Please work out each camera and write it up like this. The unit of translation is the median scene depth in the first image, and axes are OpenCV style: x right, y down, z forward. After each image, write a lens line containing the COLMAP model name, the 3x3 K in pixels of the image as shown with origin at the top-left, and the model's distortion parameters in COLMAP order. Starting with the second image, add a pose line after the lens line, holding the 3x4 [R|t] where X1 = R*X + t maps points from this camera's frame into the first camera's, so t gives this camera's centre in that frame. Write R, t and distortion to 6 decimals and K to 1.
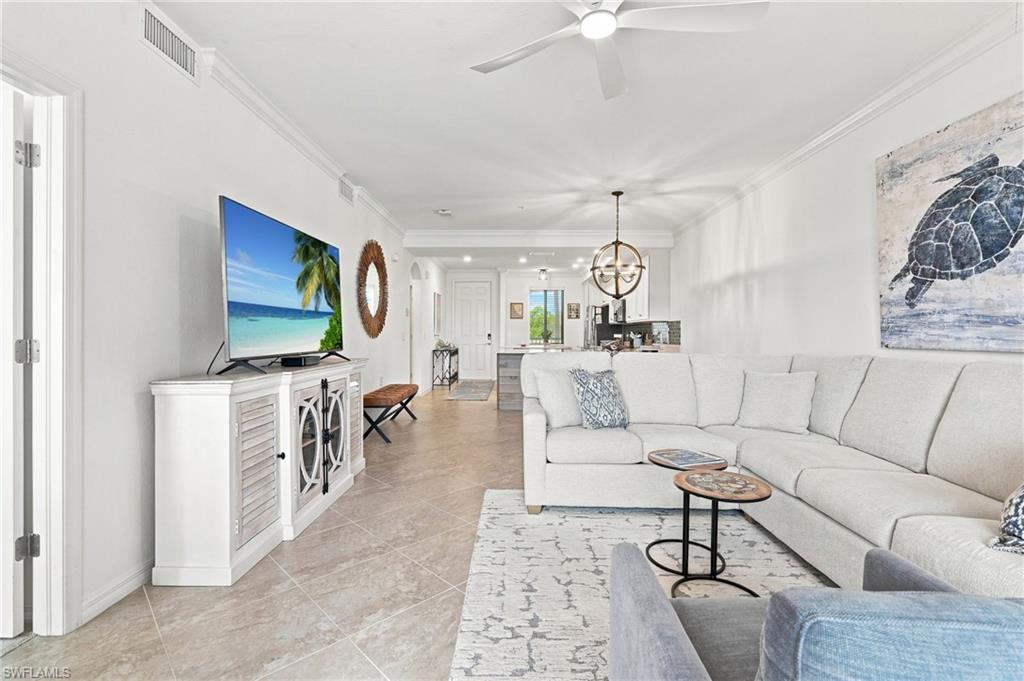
lens RADIAL K [[462.5, 0, 512.8], [0, 462.5, 336.2], [0, 0, 1]] dist [-0.002382, 0.001356]
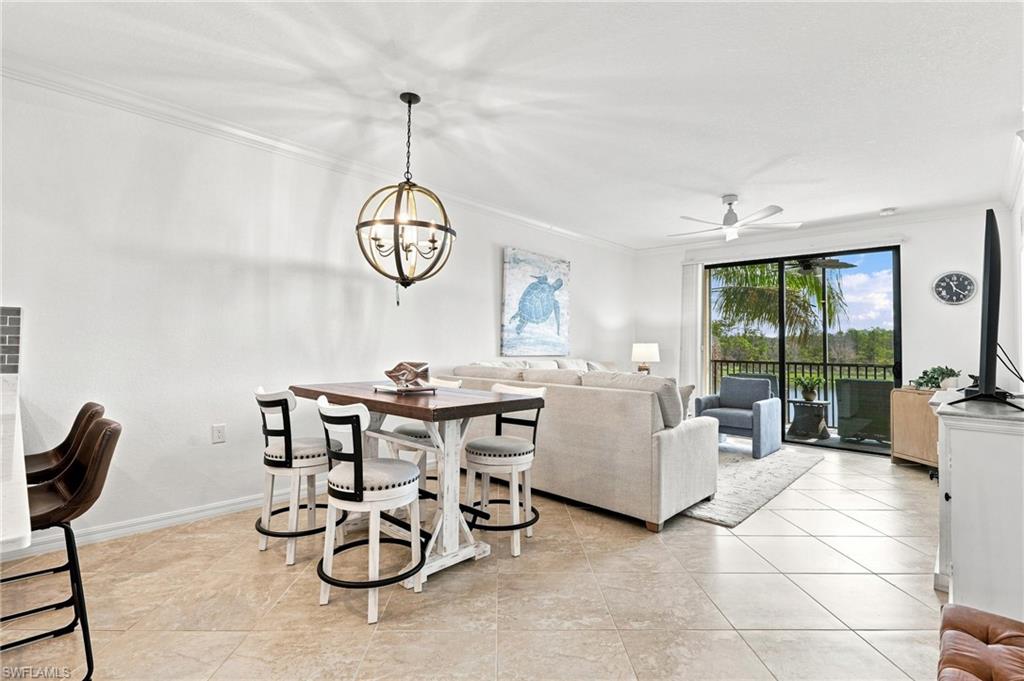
lens RADIAL K [[462.5, 0, 522.3], [0, 462.5, 331.5], [0, 0, 1]] dist [-0.002382, 0.001356]
pose [[-0.728004, 0.003985, 0.685561, -0.416805], [-0.016402, 0.999596, -0.023228, -0.026331], [-0.685377, -0.028154, -0.727644, 2.132628]]
